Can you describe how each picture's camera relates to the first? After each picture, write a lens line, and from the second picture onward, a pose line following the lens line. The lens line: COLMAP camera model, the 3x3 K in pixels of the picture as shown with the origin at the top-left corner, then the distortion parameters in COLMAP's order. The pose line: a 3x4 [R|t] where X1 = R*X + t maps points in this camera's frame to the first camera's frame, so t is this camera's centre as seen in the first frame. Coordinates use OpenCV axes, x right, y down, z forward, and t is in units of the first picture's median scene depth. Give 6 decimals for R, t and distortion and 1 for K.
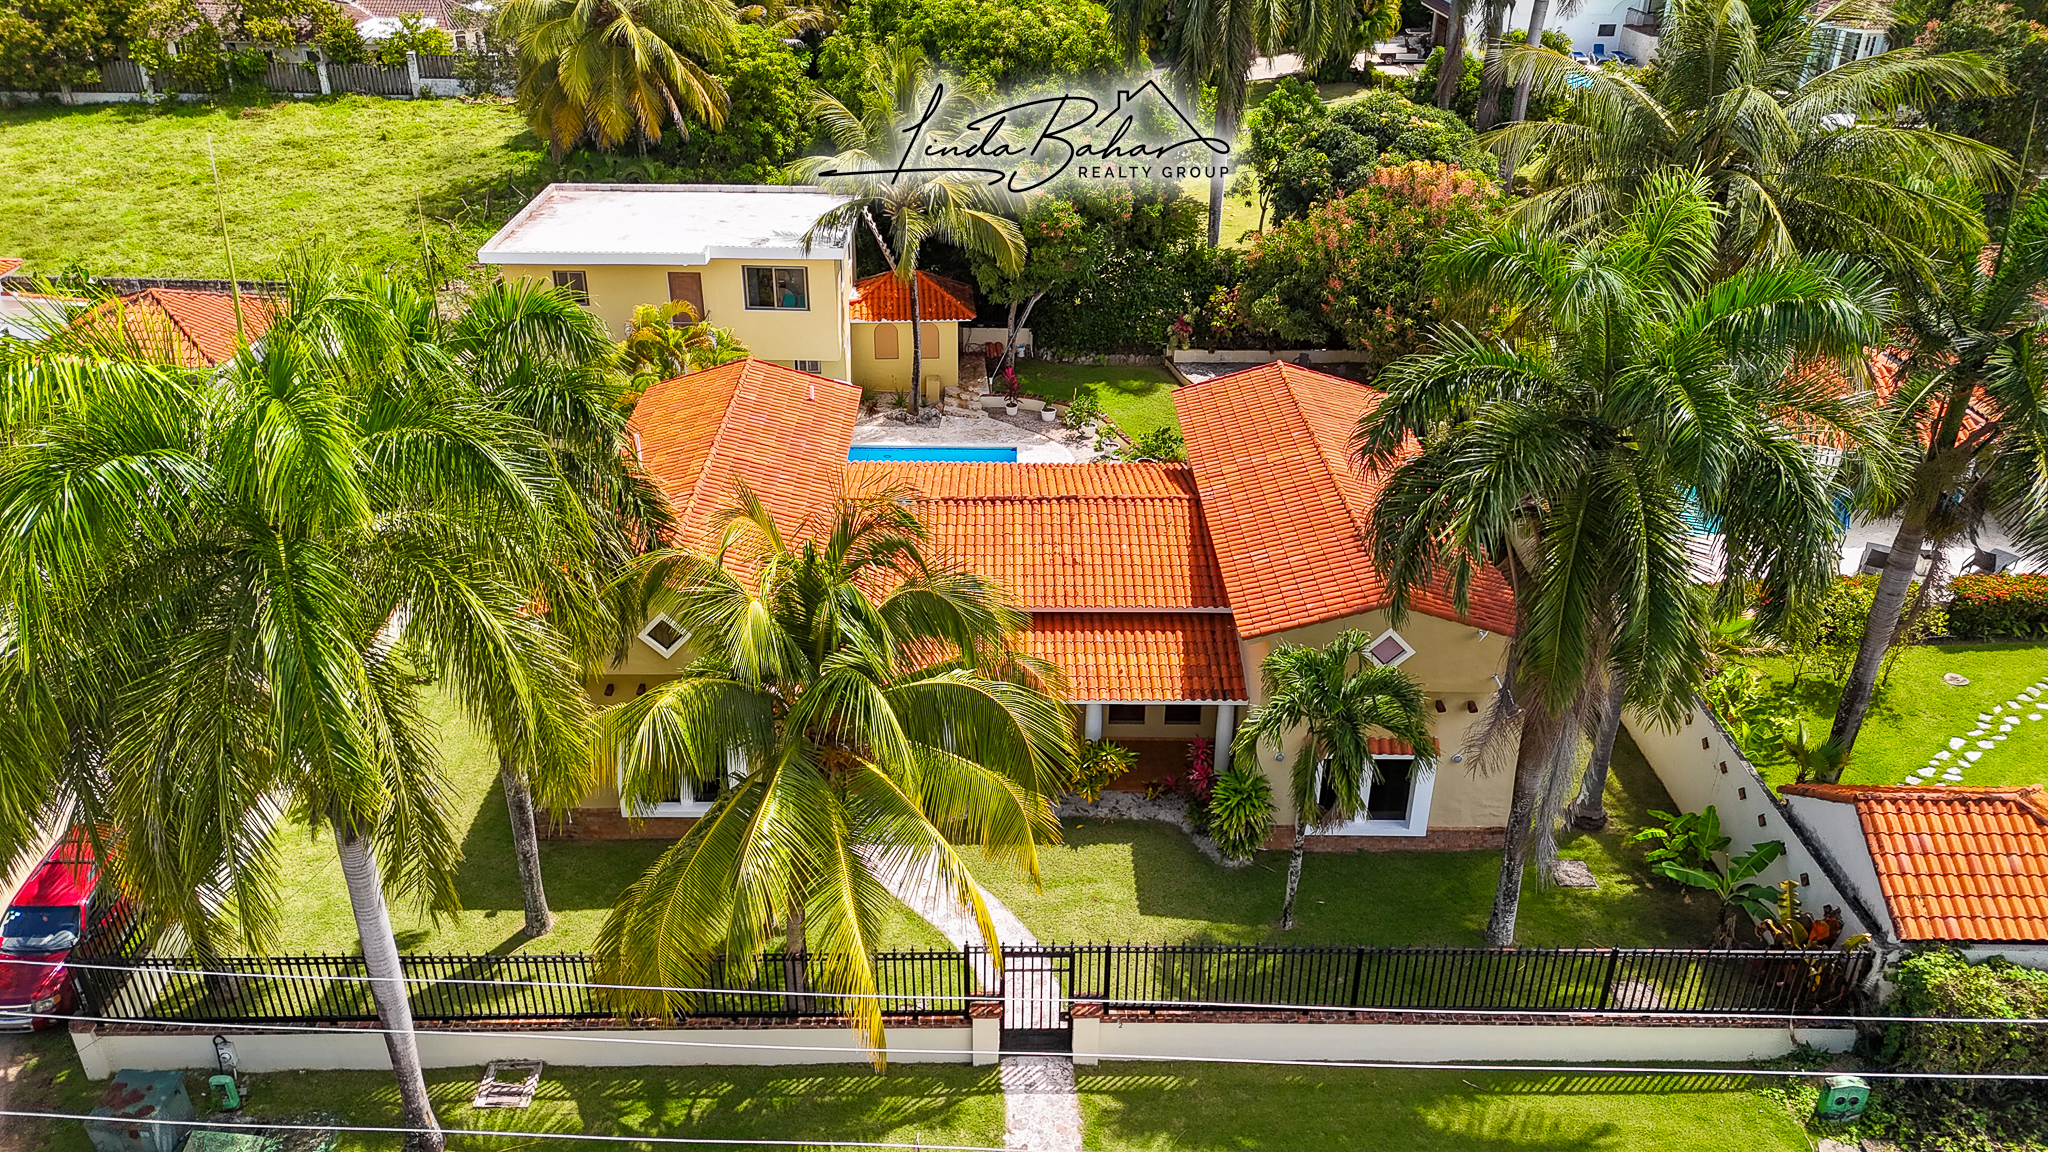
lens RADIAL K [[1503.0, 0, 1007.6], [0, 1503.0, 580.6], [0, 0, 1]] dist [0.063864, -0.056830]
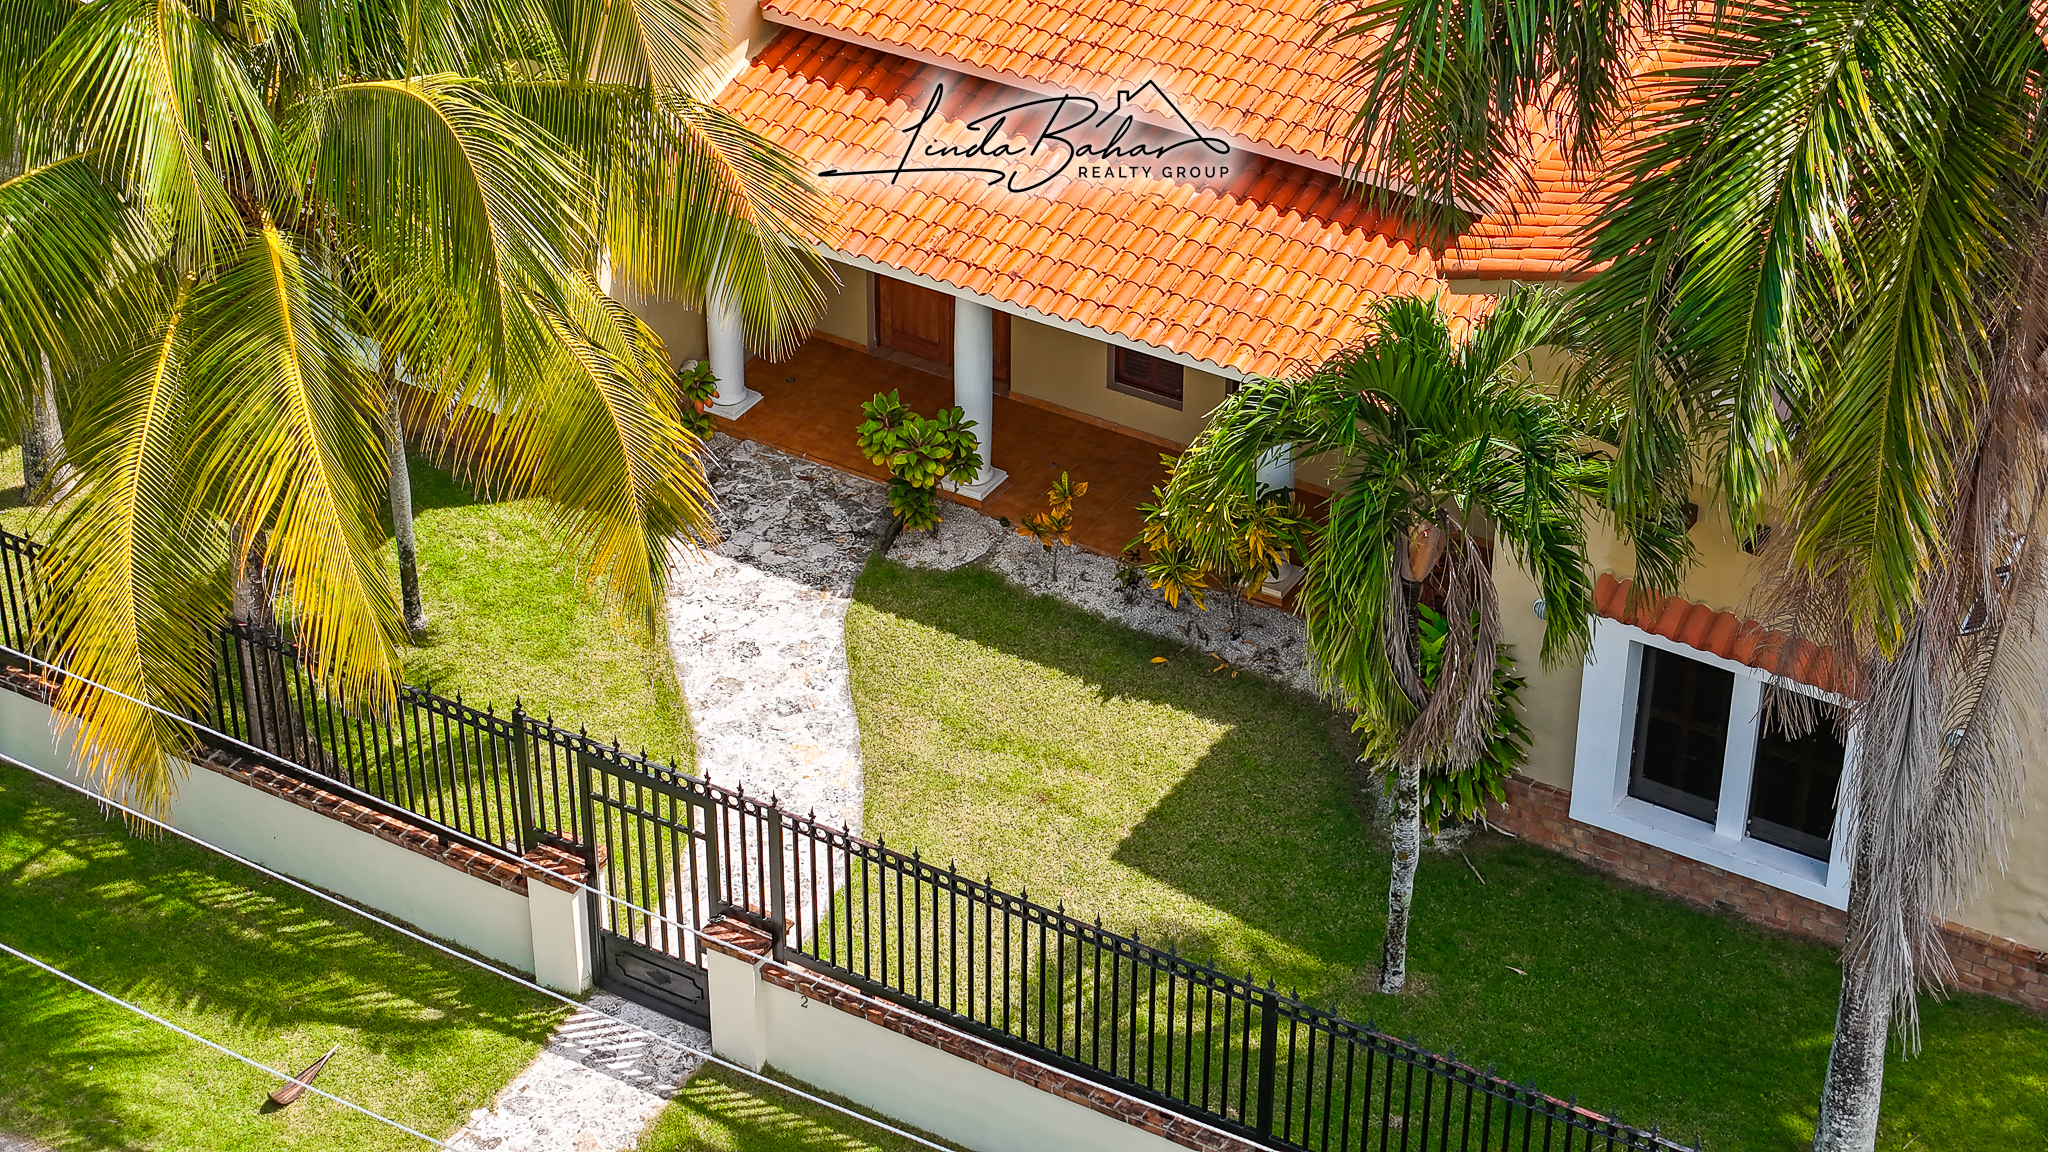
lens RADIAL K [[4059.1, 0, 1022.3], [0, 4059.1, 576.6], [0, 0, 1]] dist [-0.101410, 0.000000]
pose [[0.852186, 0.283799, -0.439588, 0.558612], [-0.245239, 0.958774, 0.143564, -0.015355], [0.462209, -0.014539, 0.886652, -0.037158]]
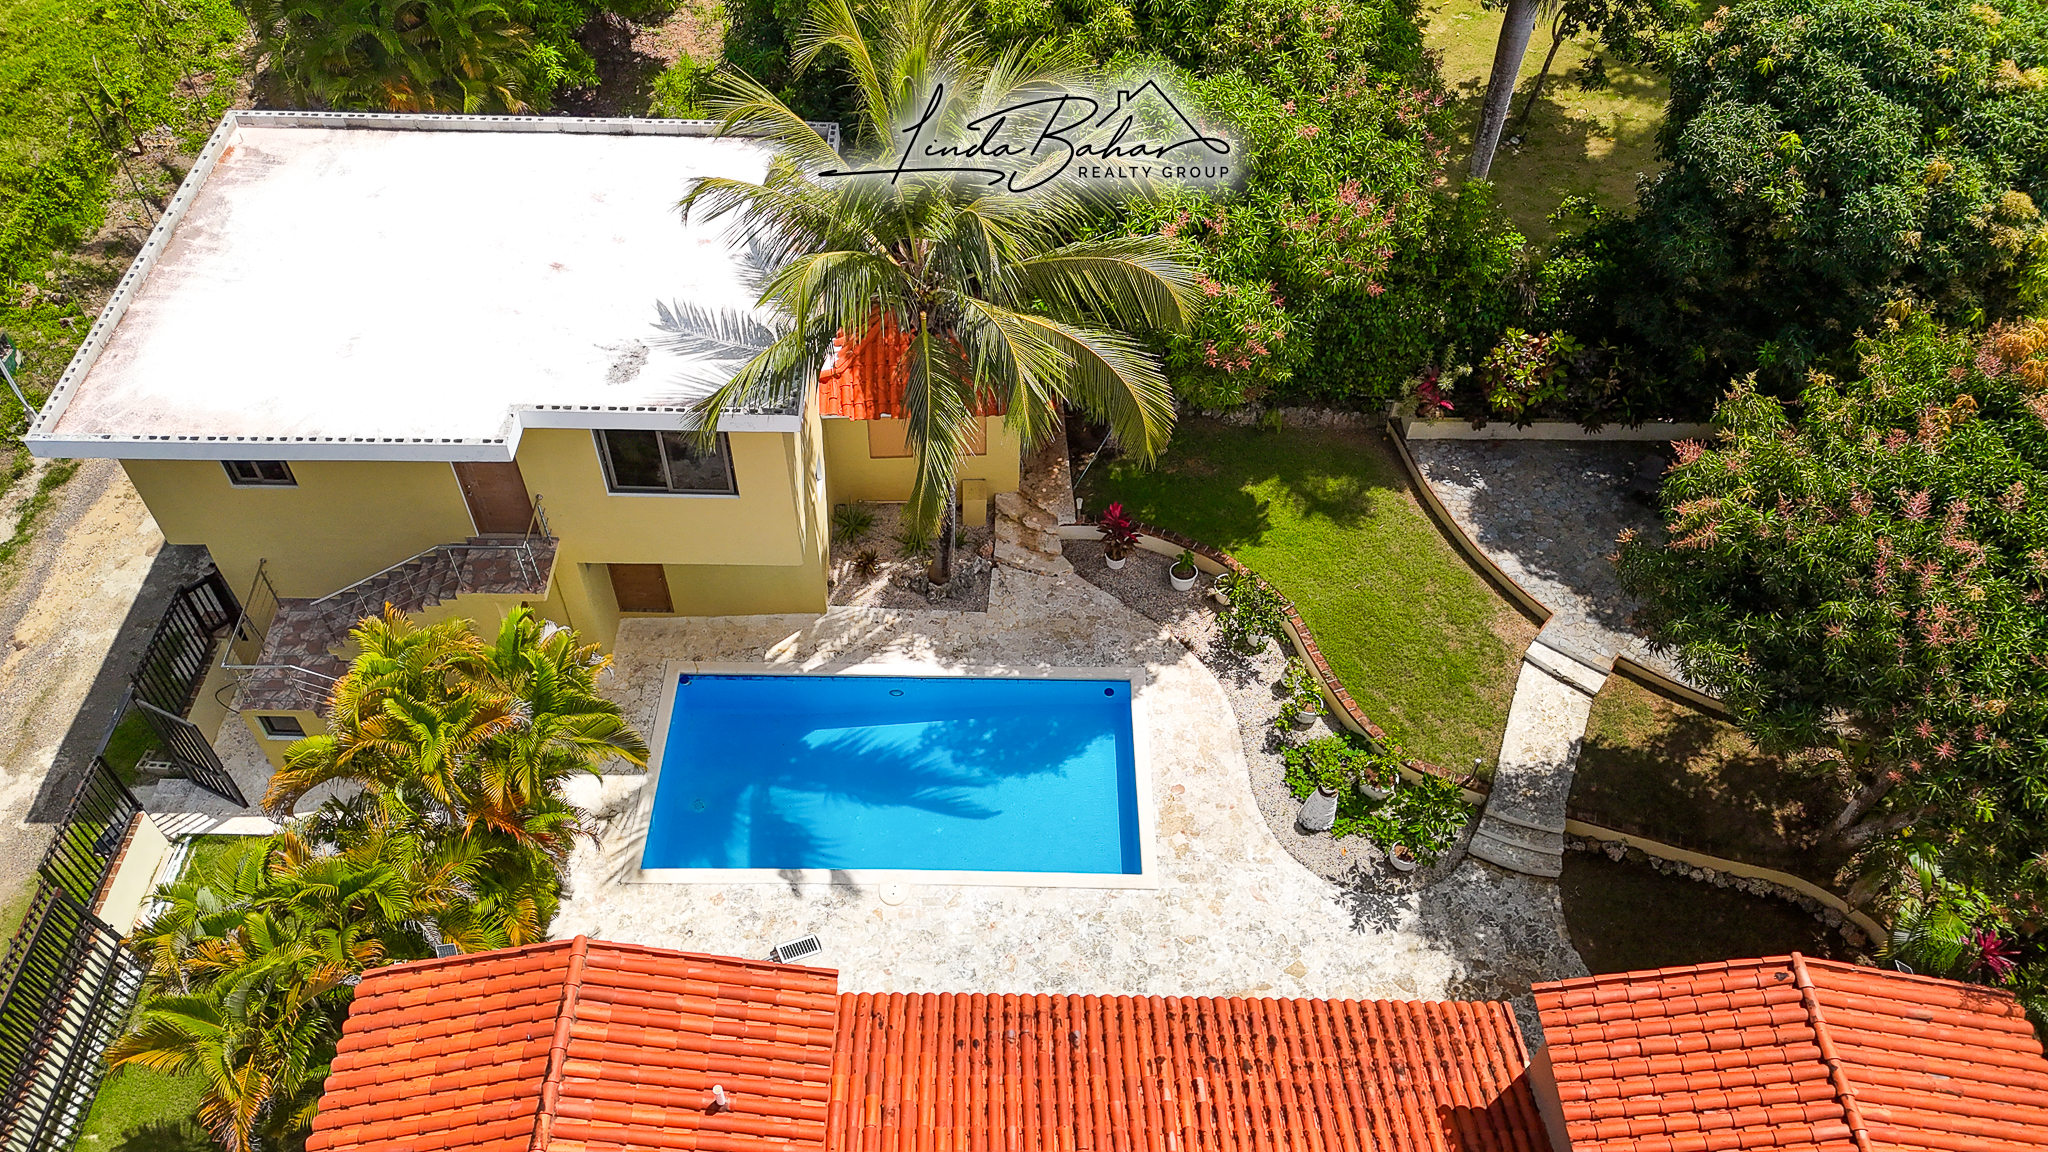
lens RADIAL K [[1503.0, 0, 1011.5], [0, 1503.0, 568.4], [0, 0, 1]] dist [0.063864, -0.056830]
pose [[0.999945, 0.009780, -0.003804, -0.060723], [-0.007823, 0.936388, 0.350880, -0.543392], [0.006994, -0.350831, 0.936413, 0.844651]]
